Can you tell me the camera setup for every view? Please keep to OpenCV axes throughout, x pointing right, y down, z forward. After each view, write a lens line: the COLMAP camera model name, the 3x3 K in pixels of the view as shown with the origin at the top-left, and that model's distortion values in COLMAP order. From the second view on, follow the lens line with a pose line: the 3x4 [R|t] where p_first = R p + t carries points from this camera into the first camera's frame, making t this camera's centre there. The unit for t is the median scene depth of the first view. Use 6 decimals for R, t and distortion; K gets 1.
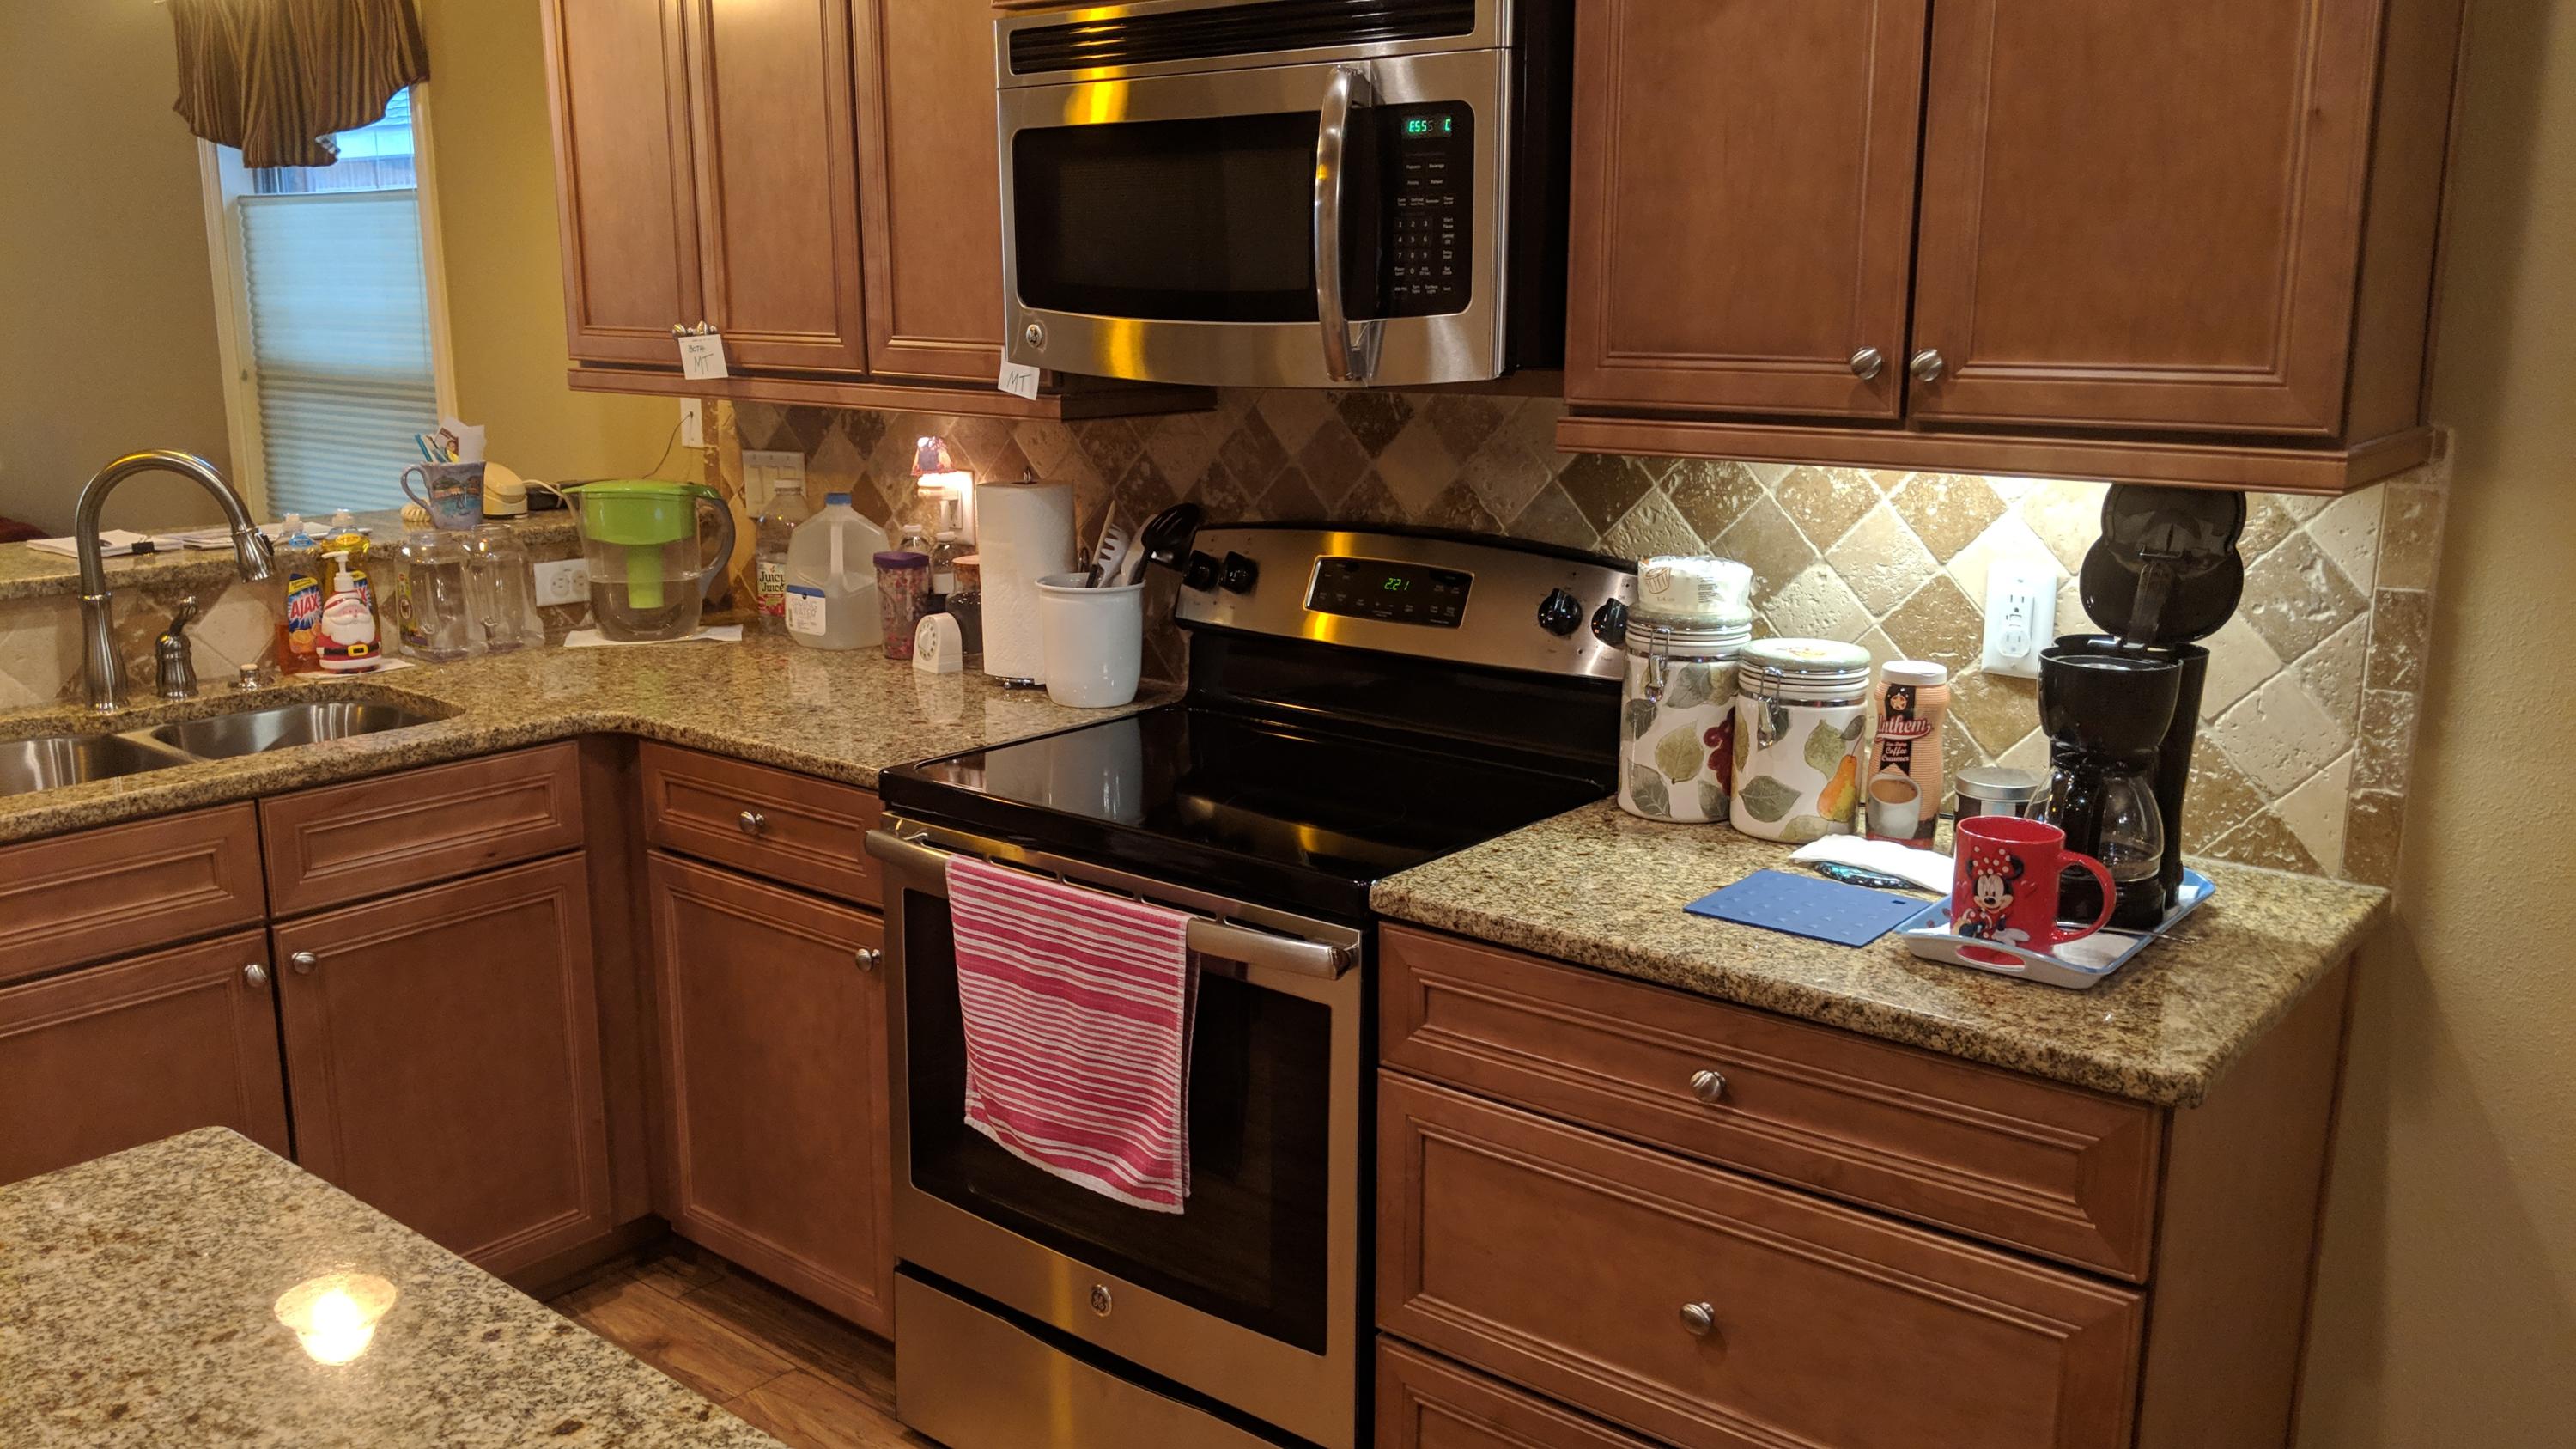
lens RADIAL K [[2053.0, 0, 1245.5], [0, 2053.0, 739.7], [0, 0, 1]] dist [0.087310, -0.159709]
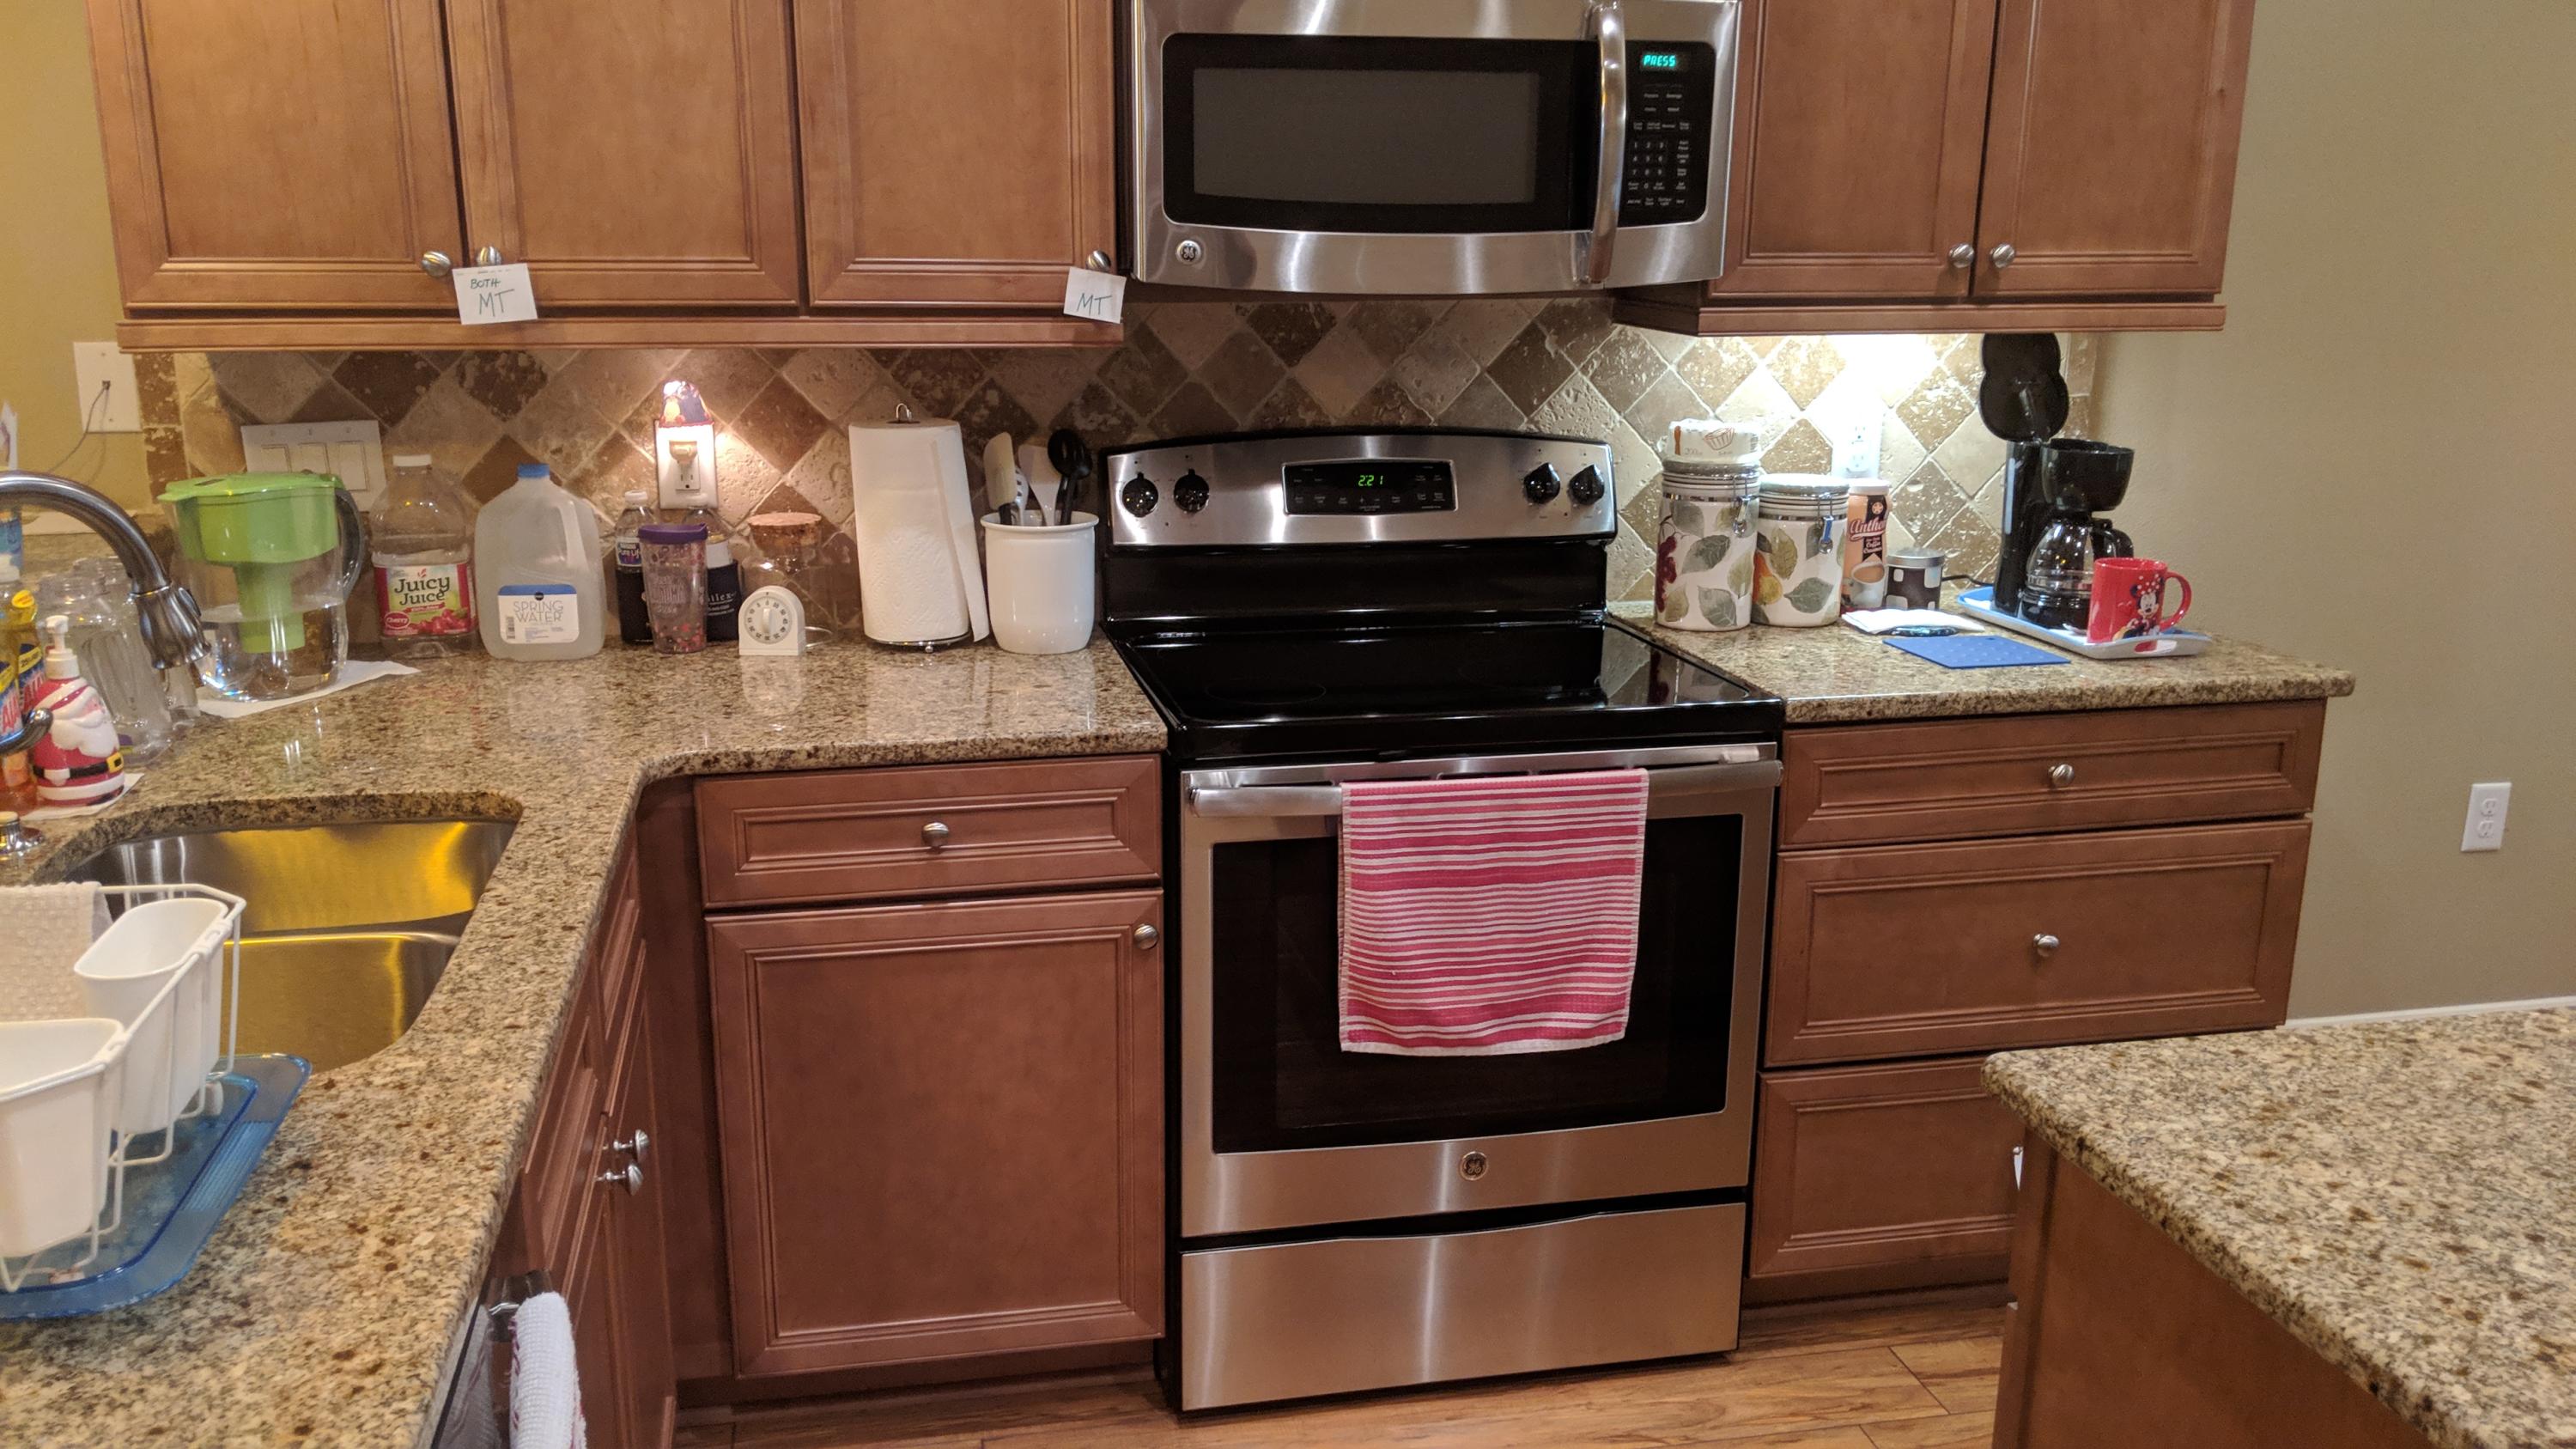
lens RADIAL K [[2053.0, 0, 1241.0], [0, 2053.0, 748.6], [0, 0, 1]] dist [0.087310, -0.159709]
pose [[0.625652, -0.197404, 0.754712, -0.952281], [0.167825, 0.978860, 0.116907, -0.087415], [-0.761836, 0.053516, 0.645556, 0.417586]]
